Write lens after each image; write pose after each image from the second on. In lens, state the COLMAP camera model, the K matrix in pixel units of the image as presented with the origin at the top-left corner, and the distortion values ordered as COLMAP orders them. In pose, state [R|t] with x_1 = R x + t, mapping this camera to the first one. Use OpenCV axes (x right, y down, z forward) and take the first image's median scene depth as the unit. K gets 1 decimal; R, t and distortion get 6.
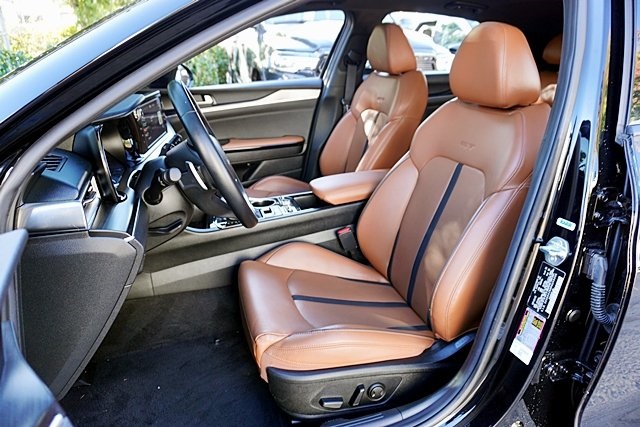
lens RADIAL K [[429.8, 0, 319.4], [0, 429.8, 215.3], [0, 0, 1]] dist [-0.057626, 0.038070]
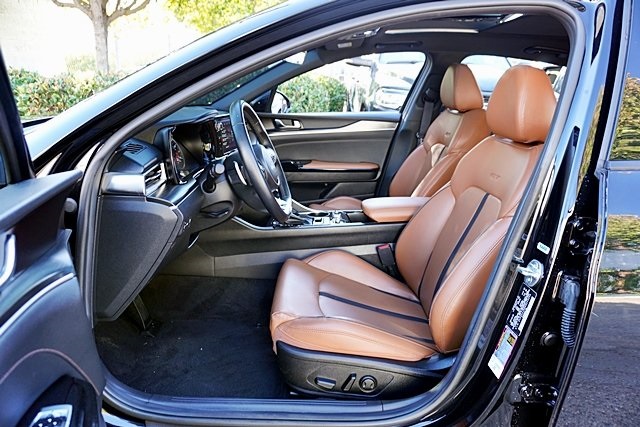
lens RADIAL K [[429.8, 0, 319.4], [0, 429.8, 215.3], [0, 0, 1]] dist [-0.057626, 0.038070]
pose [[0.957804, 0.118945, -0.261656, 0.199367], [-0.139833, 0.988191, -0.062647, 0.054103], [0.251114, 0.096592, 0.963126, -0.114083]]
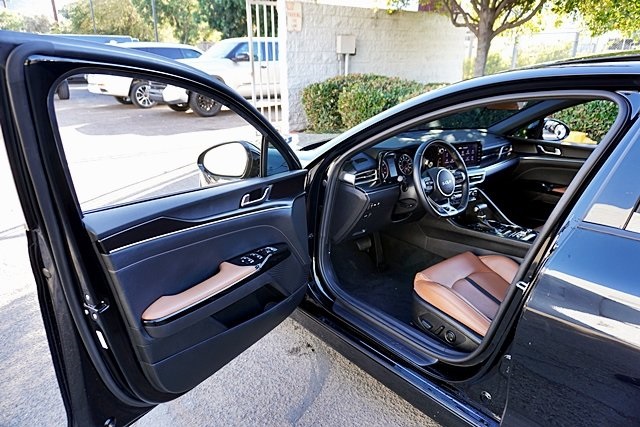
lens RADIAL K [[429.8, 0, 319.4], [0, 429.8, 215.3], [0, 0, 1]] dist [-0.057626, 0.038070]
pose [[0.392432, 0.312347, -0.865122, 0.961774], [-0.352412, 0.919857, 0.172249, -0.096697], [0.849590, 0.237283, 0.471056, -0.253283]]
